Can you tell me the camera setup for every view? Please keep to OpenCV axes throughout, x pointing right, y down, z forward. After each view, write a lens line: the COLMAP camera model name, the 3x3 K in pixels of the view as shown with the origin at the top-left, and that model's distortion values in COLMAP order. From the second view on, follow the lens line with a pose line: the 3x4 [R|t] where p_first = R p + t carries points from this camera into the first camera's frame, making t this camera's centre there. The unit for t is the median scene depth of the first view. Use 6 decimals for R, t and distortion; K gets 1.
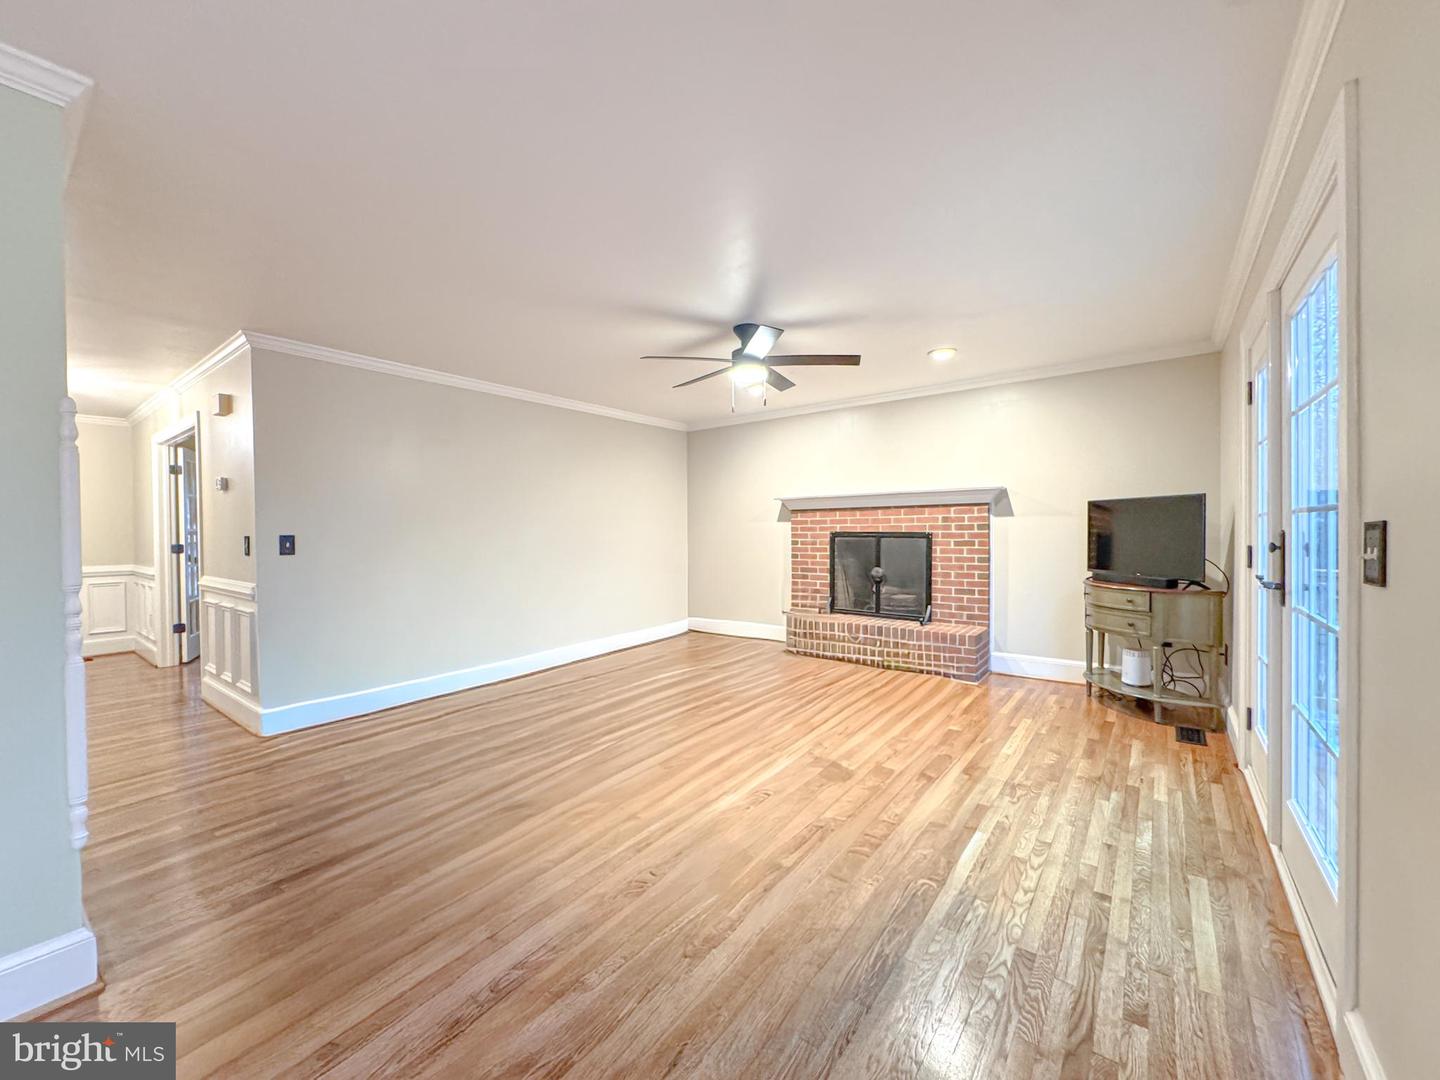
lens RADIAL K [[574.7, 0, 719.6], [0, 574.7, 537.0], [0, 0, 1]] dist [-0.002891, -0.000183]
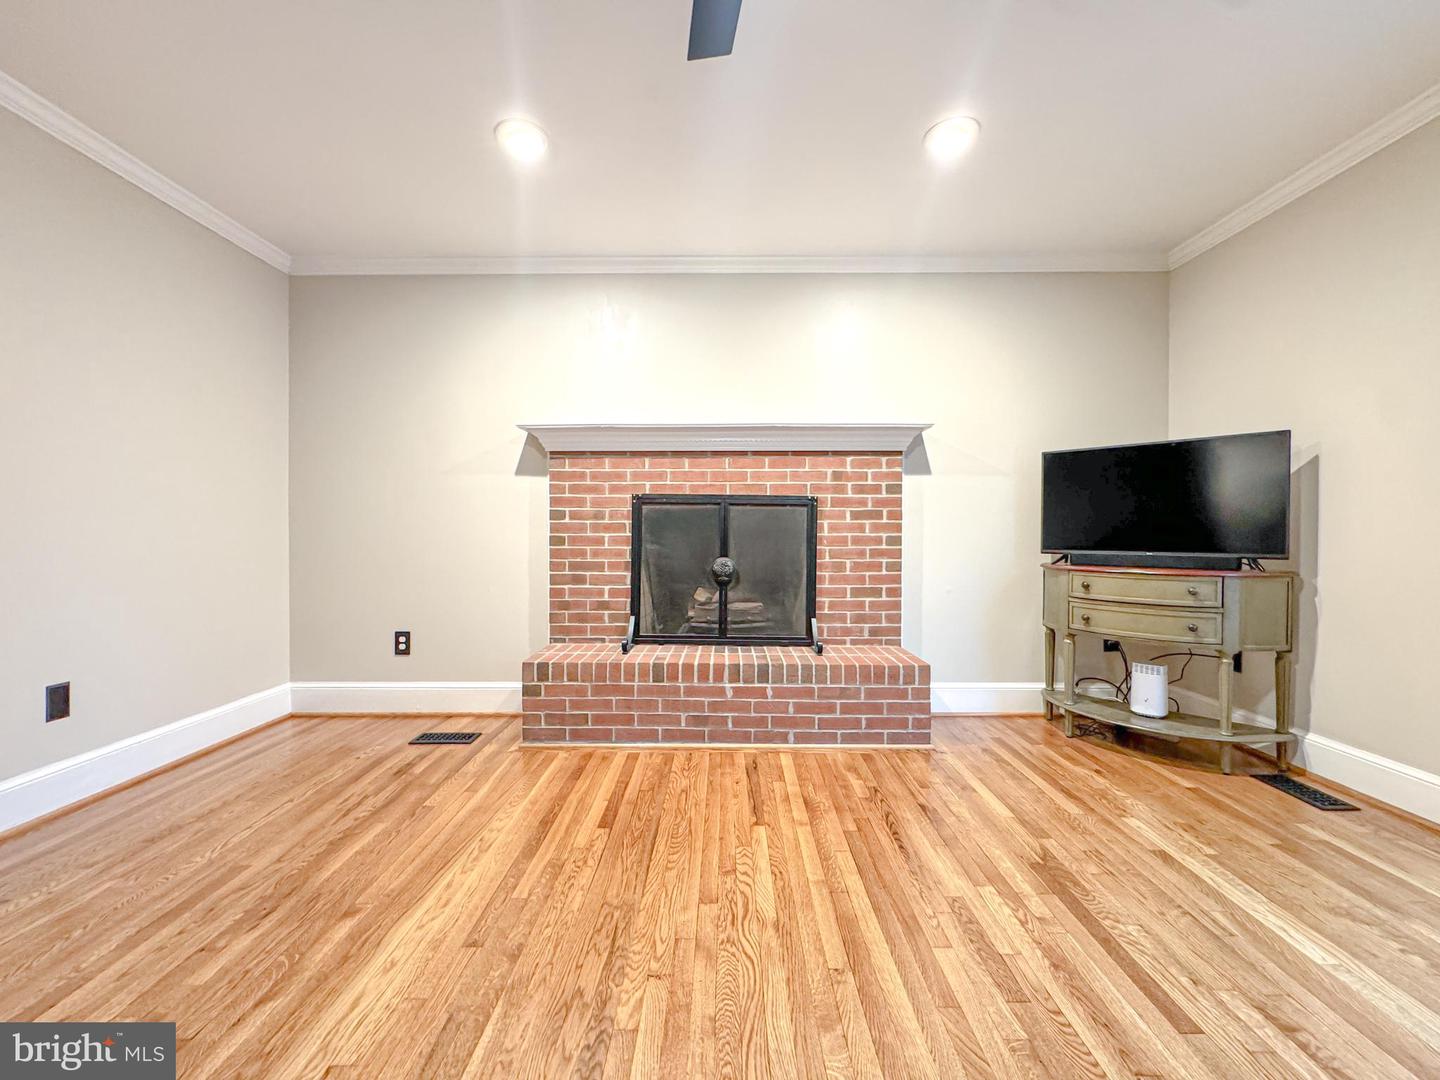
lens RADIAL K [[574.7, 0, 721.7], [0, 574.7, 542.8], [0, 0, 1]] dist [-0.002891, -0.000183]
pose [[0.800520, 0.003244, 0.599297, -0.071850], [-0.002844, 0.999995, -0.001614, 0.041291], [-0.599299, -0.000412, 0.800525, 0.572098]]
